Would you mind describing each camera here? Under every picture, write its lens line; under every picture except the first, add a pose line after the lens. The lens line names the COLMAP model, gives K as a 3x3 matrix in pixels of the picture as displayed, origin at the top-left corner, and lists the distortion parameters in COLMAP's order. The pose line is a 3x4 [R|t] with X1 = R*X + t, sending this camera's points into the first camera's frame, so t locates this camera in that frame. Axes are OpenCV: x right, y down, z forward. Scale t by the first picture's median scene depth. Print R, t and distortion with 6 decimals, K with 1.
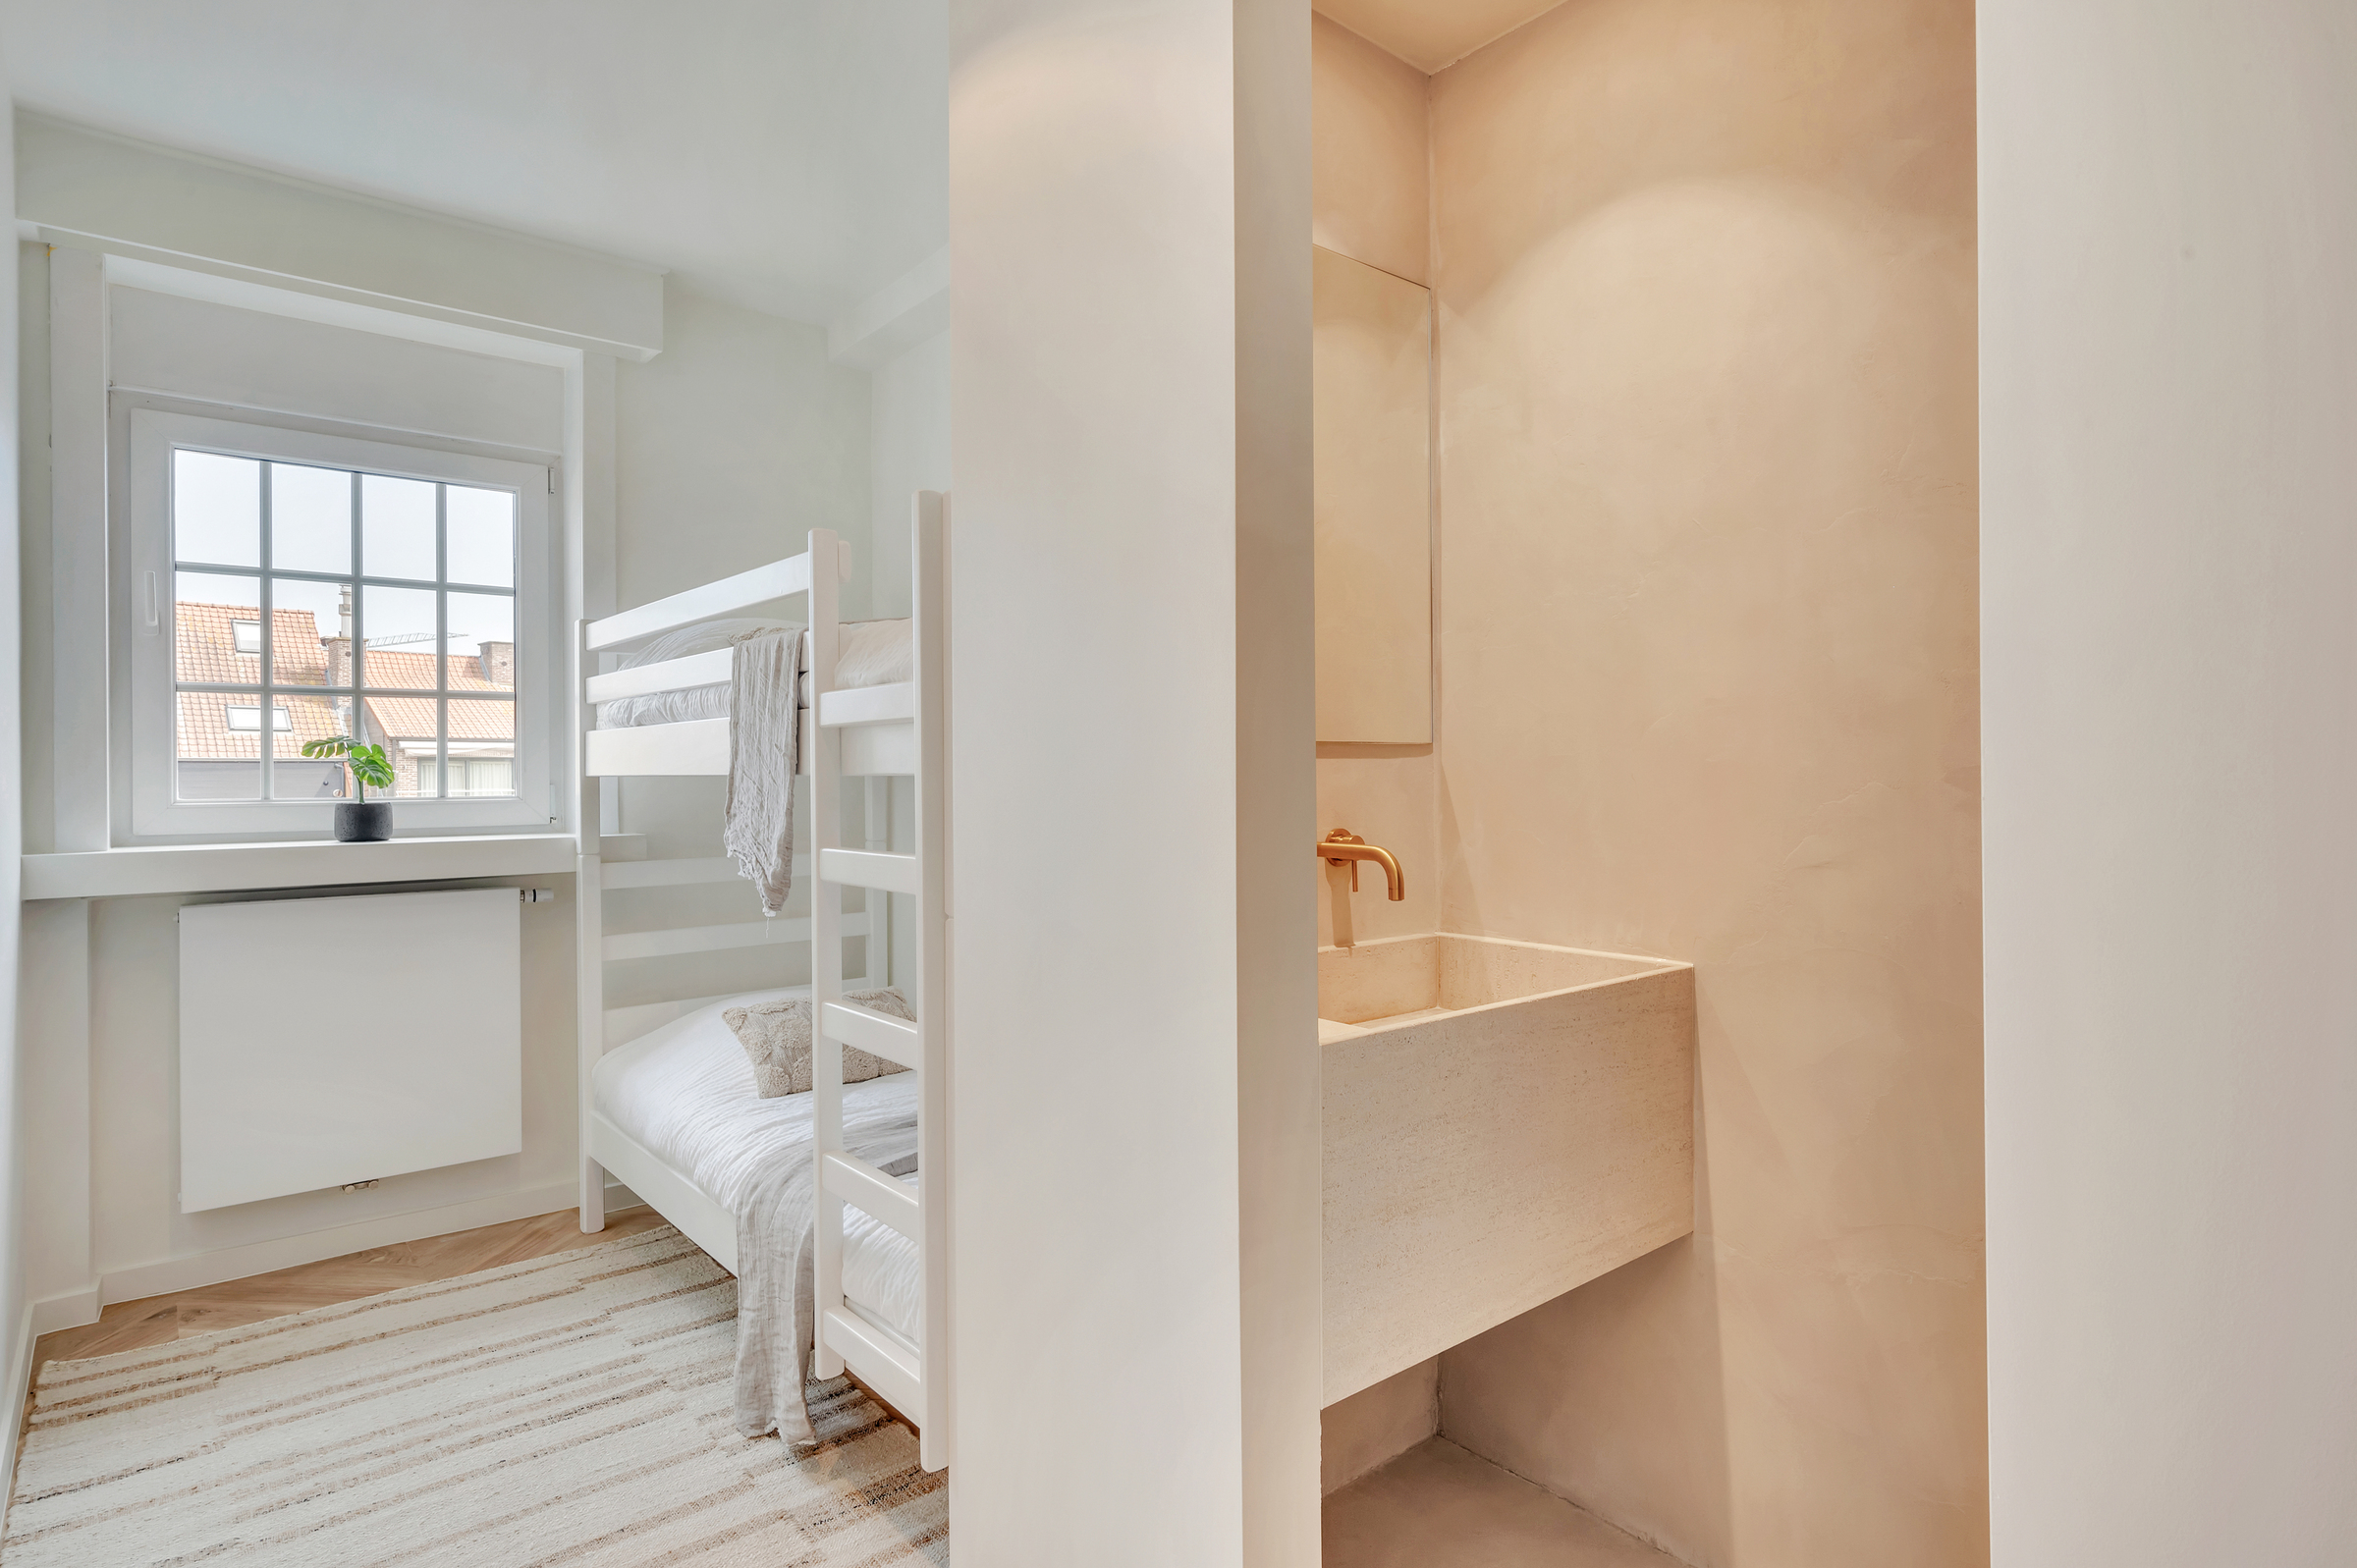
lens RADIAL K [[1237.8, 0, 1178.5], [0, 1237.8, 784.0], [0, 0, 1]] dist [-0.000320, -0.000639]
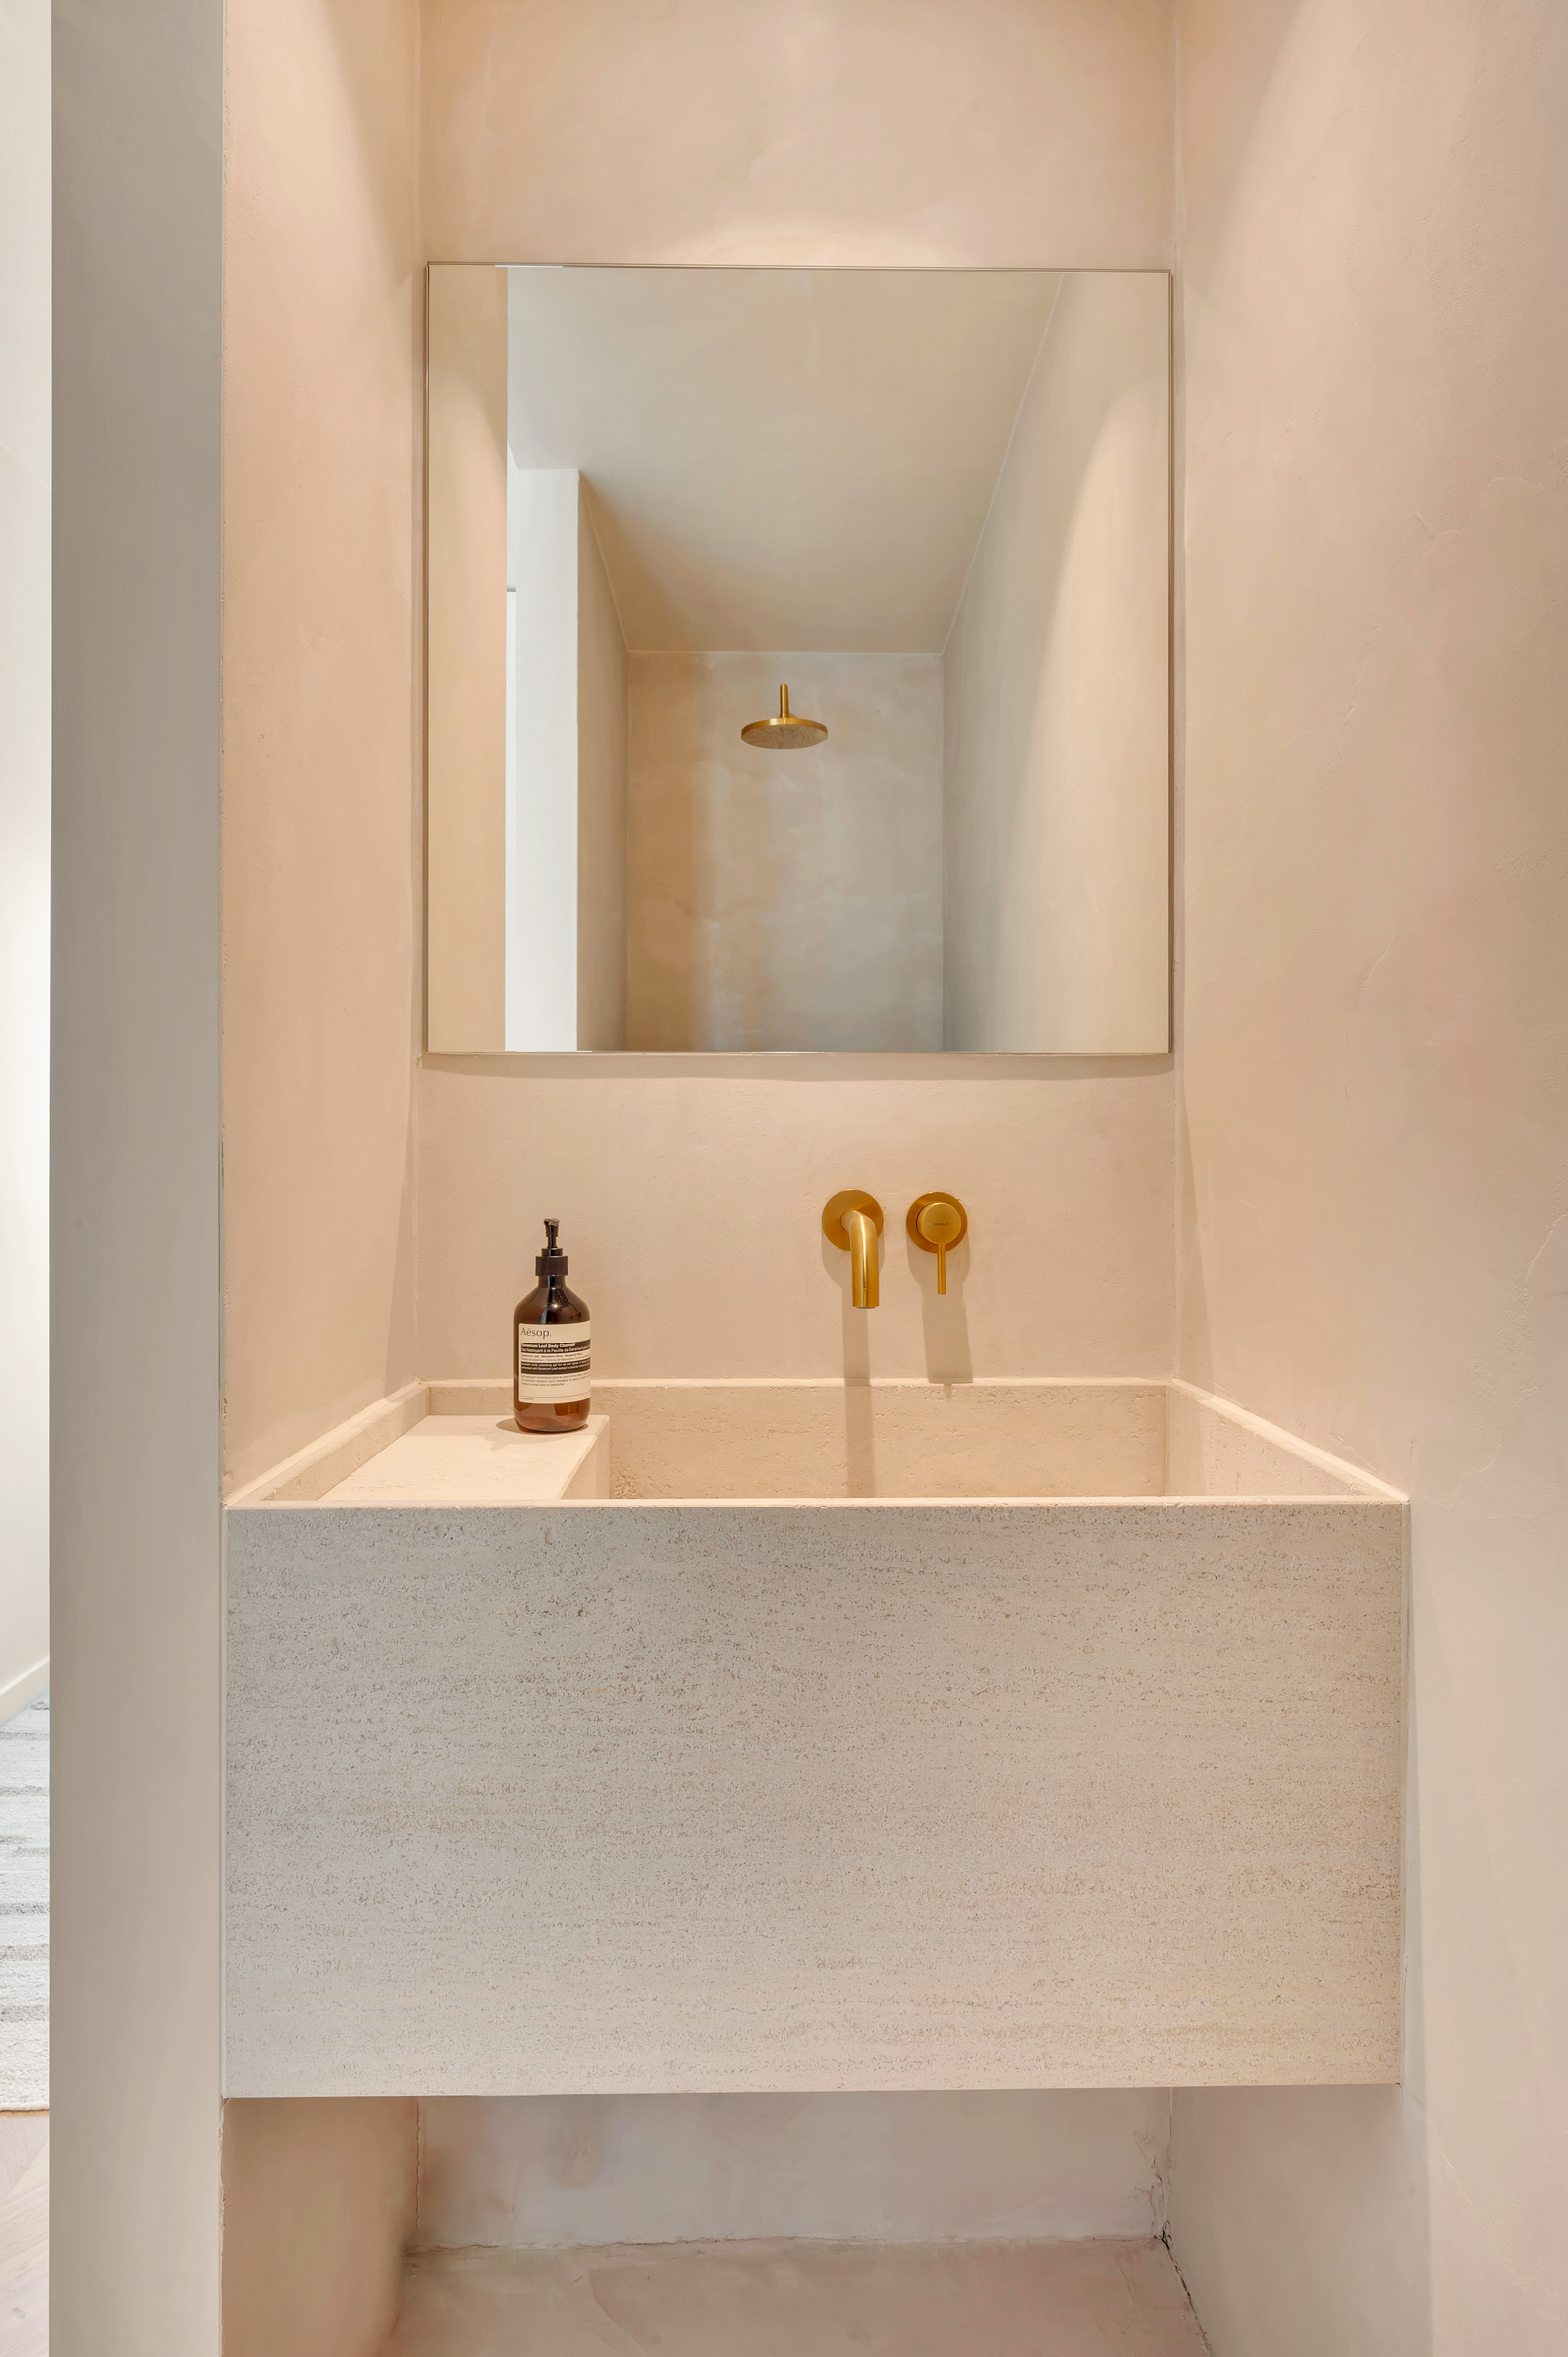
lens RADIAL K [[1312.2, 0, 784.0], [0, 1312.2, 1178.5], [0, 0, 1]] dist [0.000902, 0.000367]
pose [[0.775181, 0.009710, -0.631665, 0.482729], [-0.007177, 0.999953, 0.006565, 0.024819], [0.631699, -0.000556, 0.775214, 0.432099]]
